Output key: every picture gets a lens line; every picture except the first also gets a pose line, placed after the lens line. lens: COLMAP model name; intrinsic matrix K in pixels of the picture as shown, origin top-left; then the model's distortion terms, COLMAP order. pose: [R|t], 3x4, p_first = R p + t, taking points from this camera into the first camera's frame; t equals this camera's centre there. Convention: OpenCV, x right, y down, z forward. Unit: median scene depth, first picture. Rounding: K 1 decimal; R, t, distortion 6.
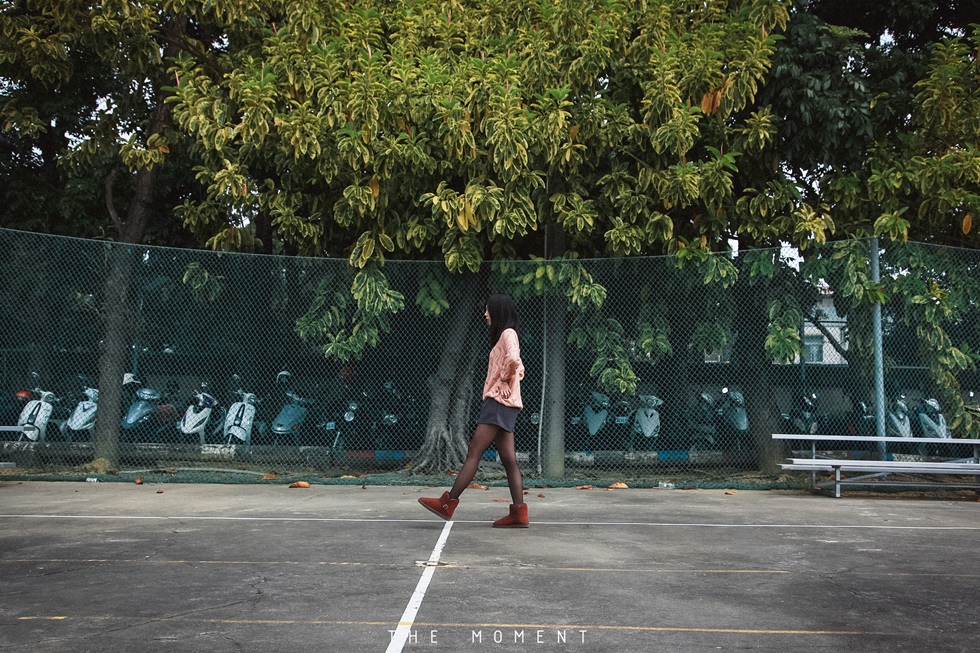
lens RADIAL K [[949.4, 0, 488.6], [0, 949.4, 345.3], [0, 0, 1]] dist [0.010864, 0.000000]
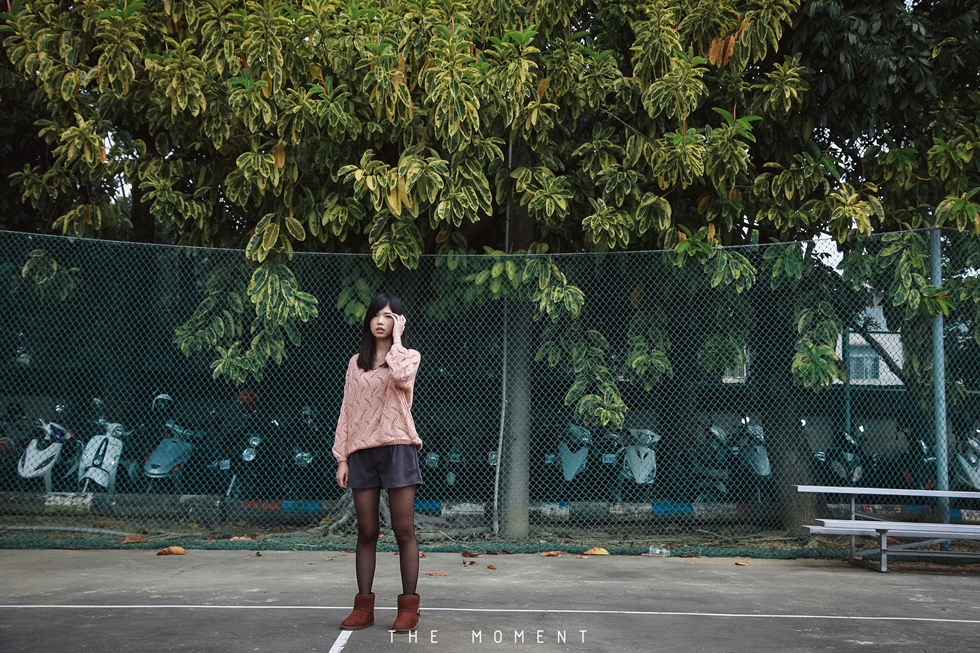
lens RADIAL K [[1220.9, 0, 493.4], [0, 1220.9, 336.3], [0, 0, 1]] dist [0.122399, 0.000000]
pose [[0.999411, 0.008873, 0.033156, 0.018913], [-0.008488, 0.999895, -0.011716, -0.011807], [-0.033257, 0.011427, 0.999382, 0.016506]]
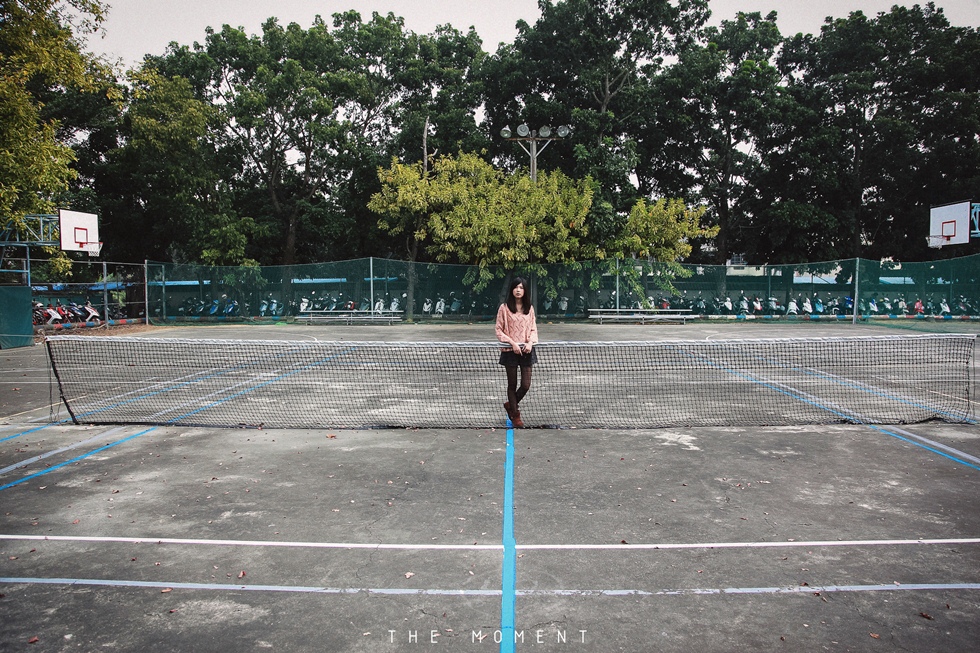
lens RADIAL K [[680.8, 0, 488.9], [0, 680.8, 326.3], [0, 0, 1]] dist [-0.000406, -0.000002]
pose [[0.999350, -0.018402, -0.030987, -0.027313], [0.022231, 0.991507, 0.128141, -0.197777], [0.028365, -0.128746, 0.991272, -1.736114]]
